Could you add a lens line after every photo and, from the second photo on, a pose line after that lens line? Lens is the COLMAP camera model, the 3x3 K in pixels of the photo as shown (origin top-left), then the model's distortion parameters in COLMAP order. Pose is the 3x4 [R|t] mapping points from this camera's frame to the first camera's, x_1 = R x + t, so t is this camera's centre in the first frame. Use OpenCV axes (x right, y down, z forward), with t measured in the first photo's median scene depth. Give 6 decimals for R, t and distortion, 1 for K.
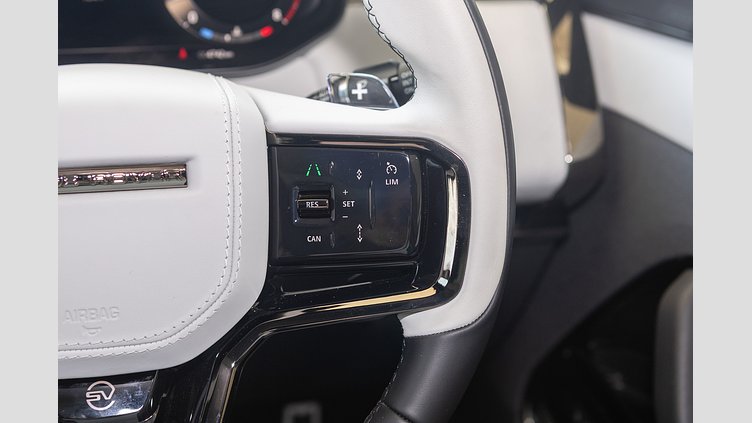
lens RADIAL K [[1044.7, 0, 381.1], [0, 1044.7, 210.1], [0, 0, 1]] dist [0.019502, 0.000000]
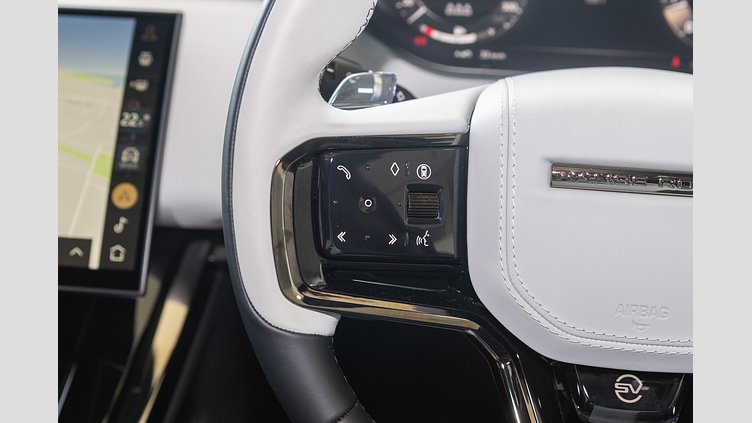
lens RADIAL K [[1044.7, 0, 370.4], [0, 1044.7, 208.2], [0, 0, 1]] dist [0.019502, 0.000000]
pose [[0.951675, 0.126440, -0.279872, -0.243896], [-0.125887, 0.991842, 0.020027, 0.010830], [0.280121, 0.016173, 0.959828, -0.073504]]
